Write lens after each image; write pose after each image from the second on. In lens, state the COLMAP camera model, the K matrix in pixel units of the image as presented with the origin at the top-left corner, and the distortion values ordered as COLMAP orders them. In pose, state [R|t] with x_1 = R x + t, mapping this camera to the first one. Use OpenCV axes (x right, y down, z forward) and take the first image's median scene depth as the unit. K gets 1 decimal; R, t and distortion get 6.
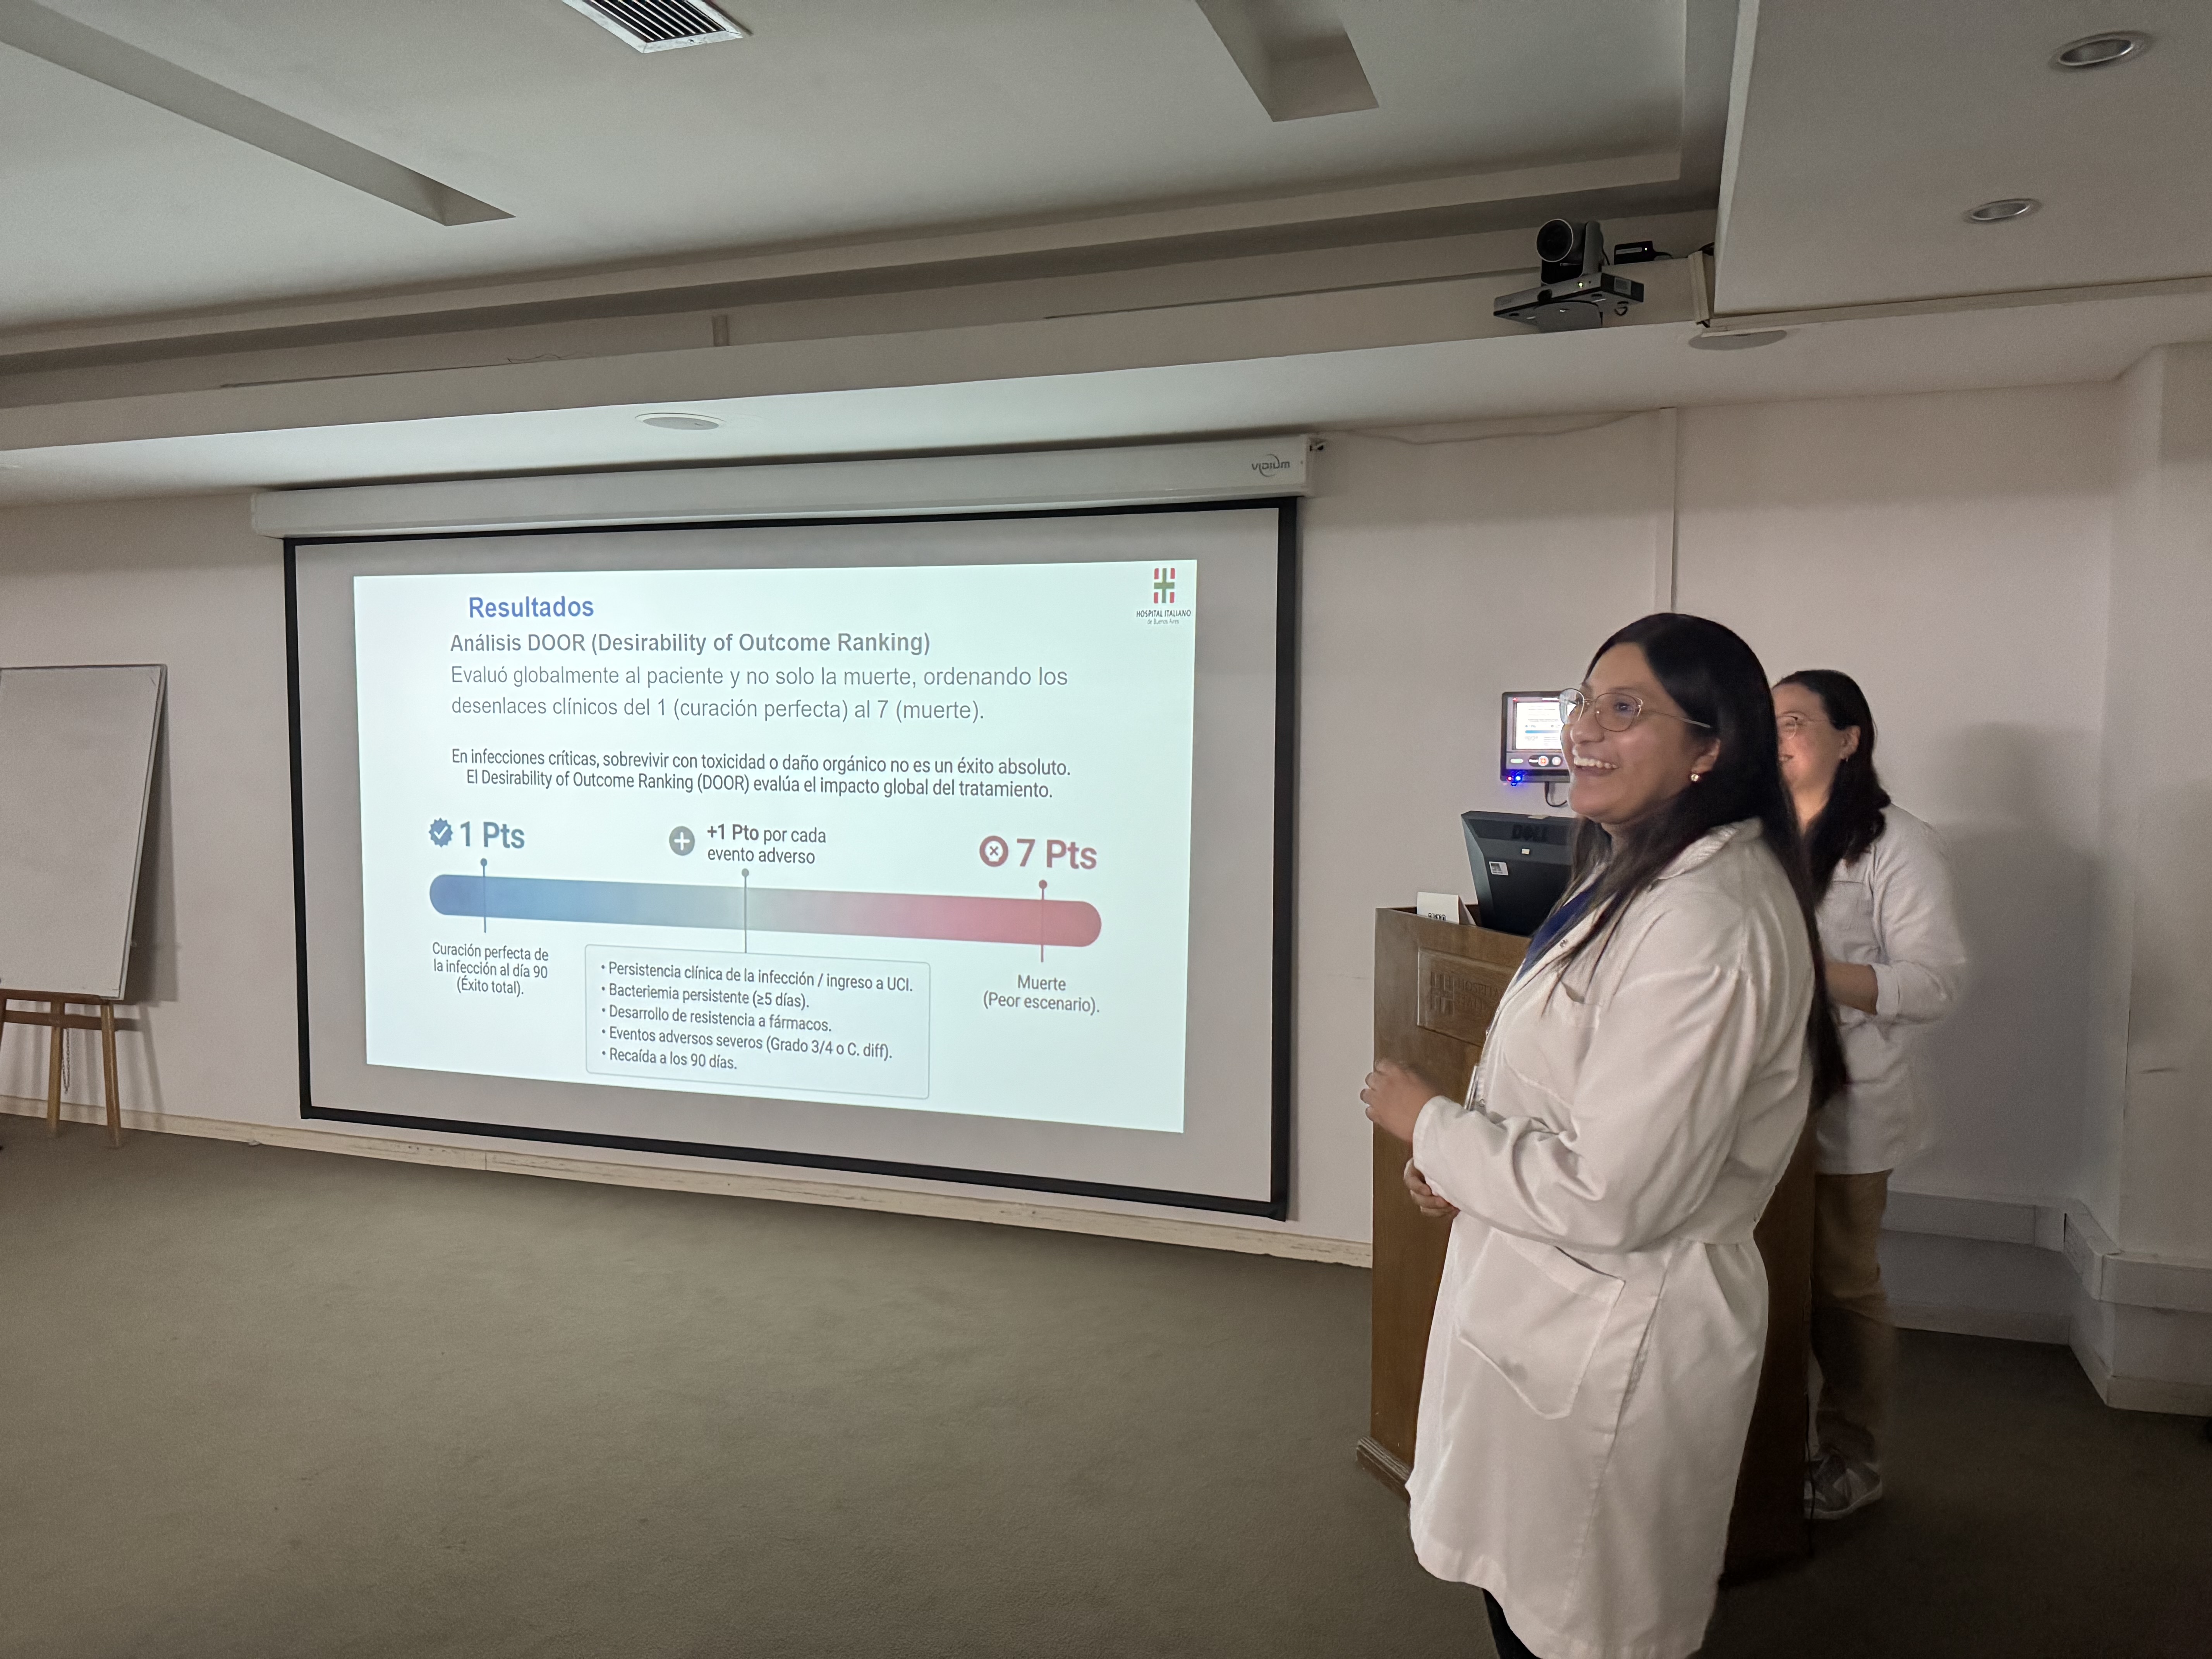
lens RADIAL K [[1555.0, 0, 1093.0], [0, 1555.0, 831.6], [0, 0, 1]] dist [0.194673, -0.301027]
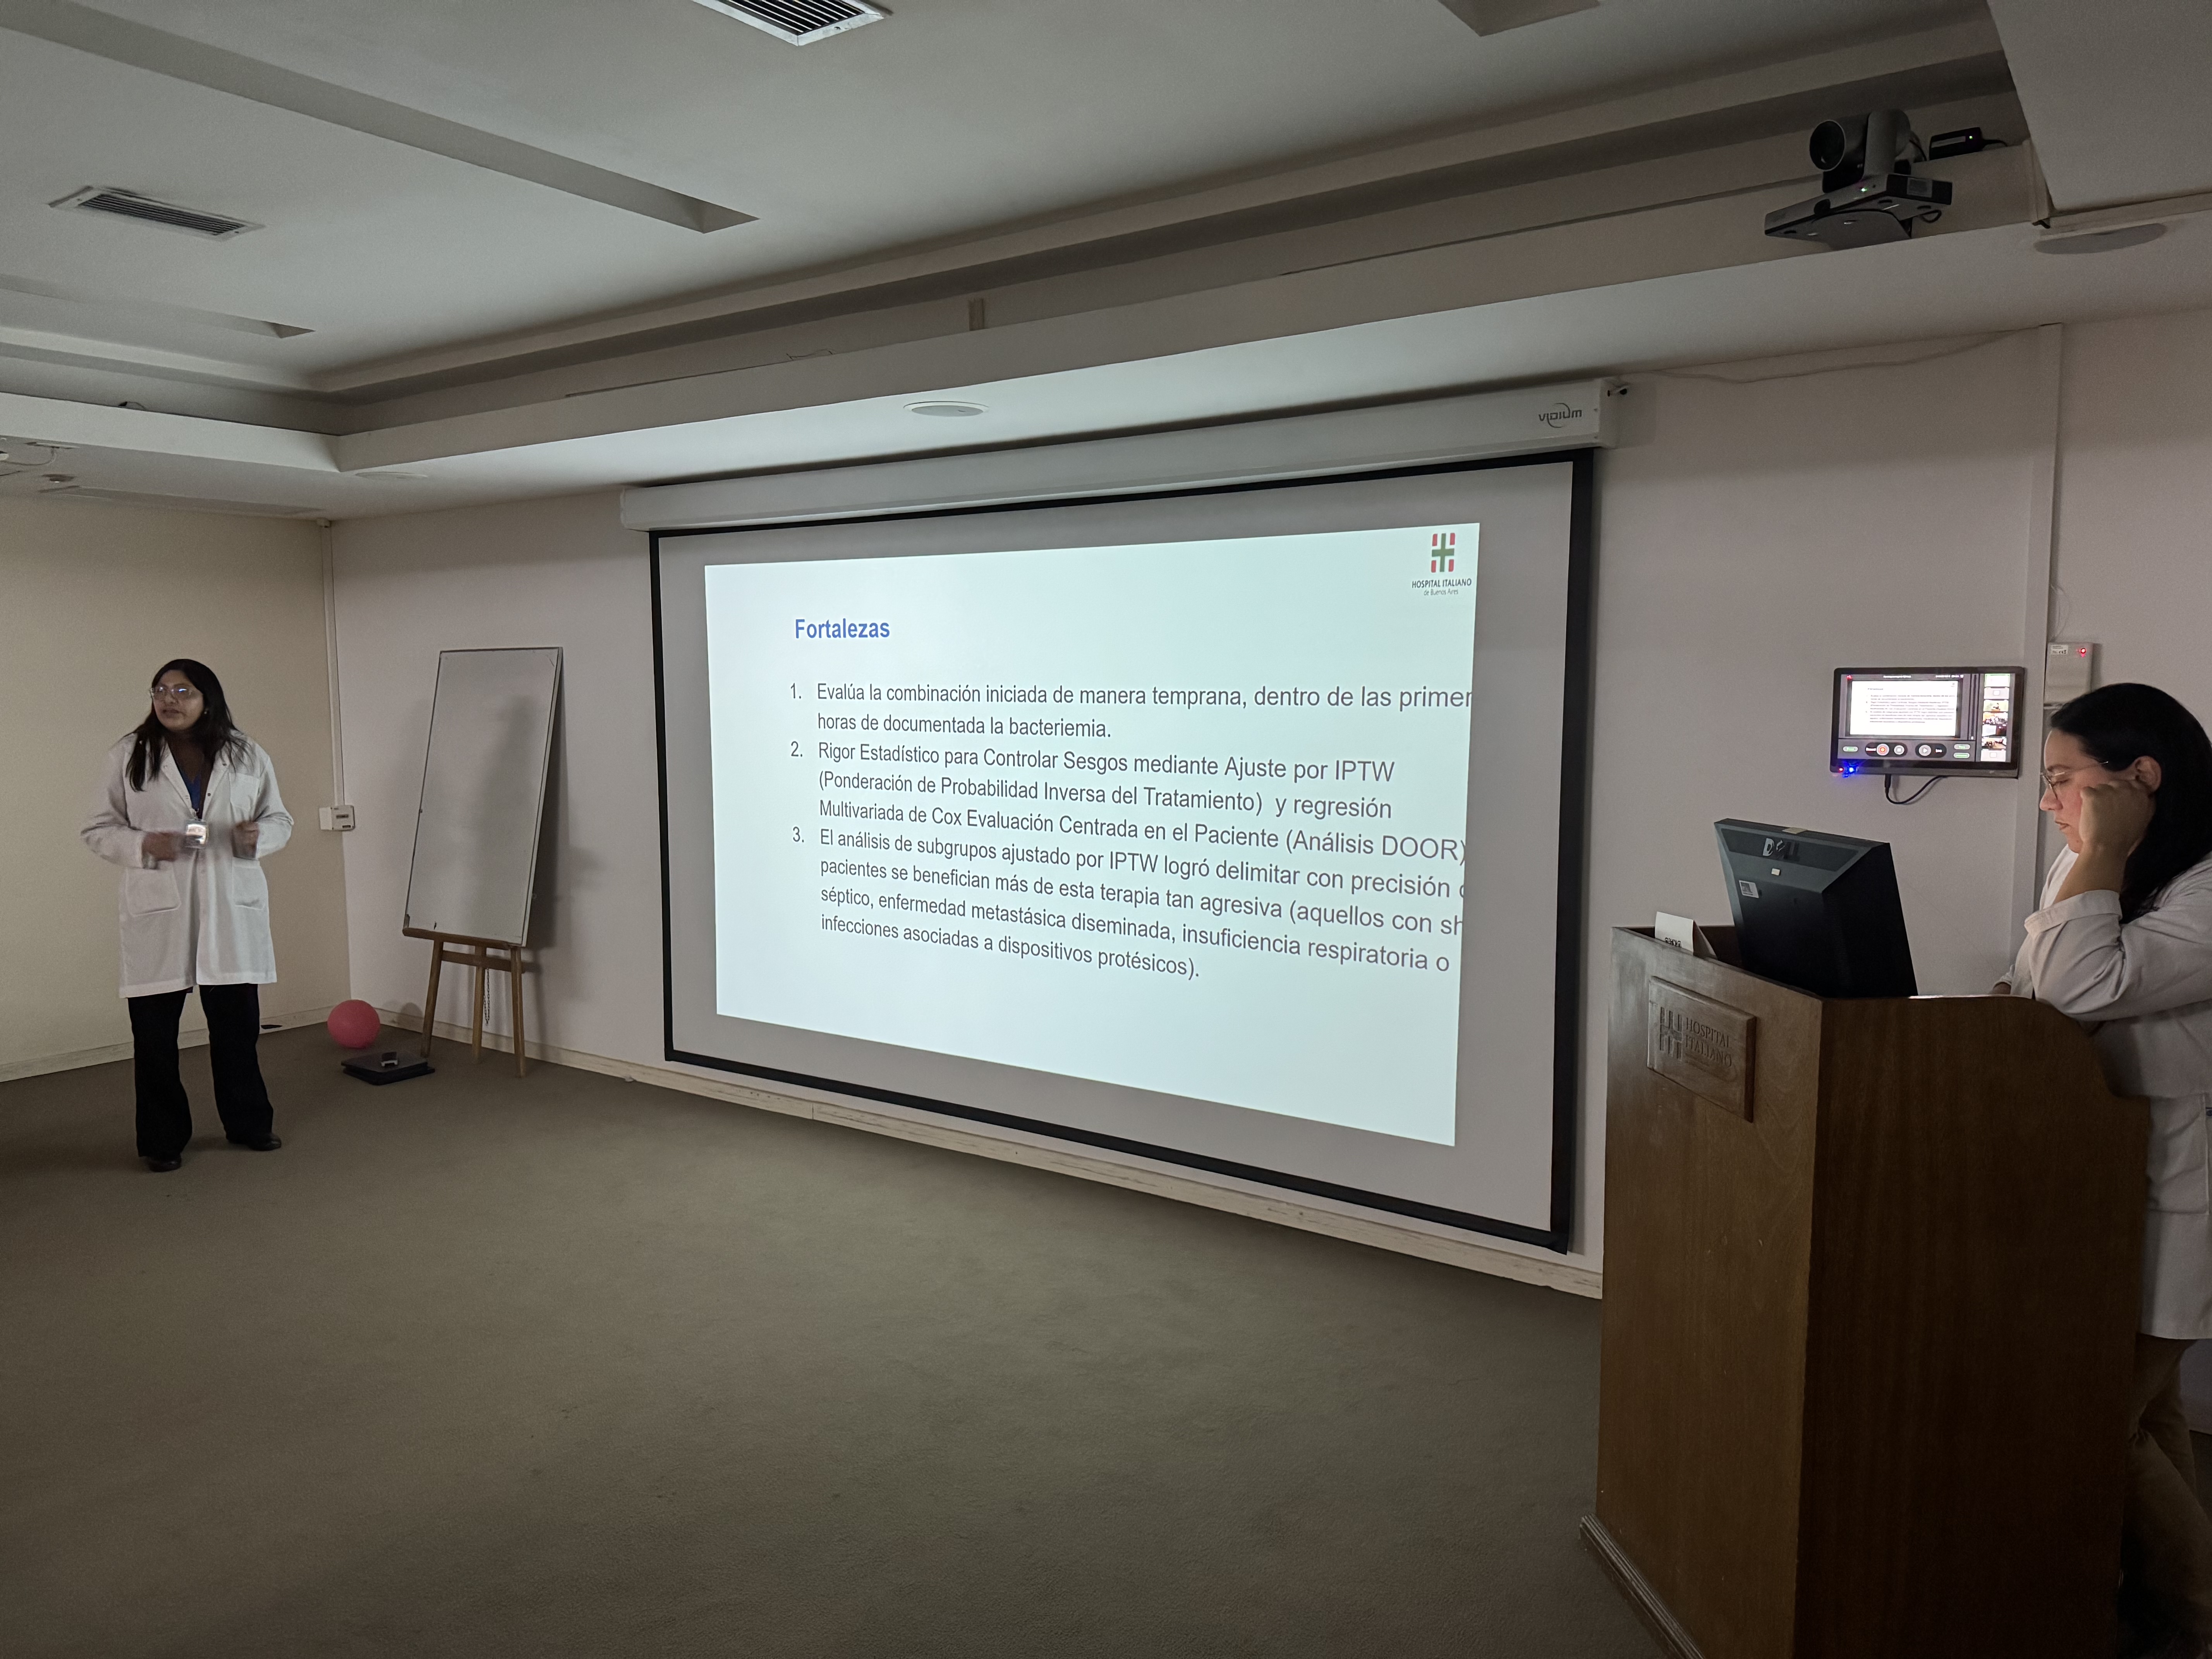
lens RADIAL K [[1549.1, 0, 1106.0], [0, 1549.1, 829.5], [0, 0, 1]] dist [0.189925, -0.268747]
pose [[0.960772, 0.021033, -0.276539, 0.114355], [-0.012289, 0.999369, 0.033313, -0.023644], [0.277066, -0.028608, 0.960425, 0.057548]]
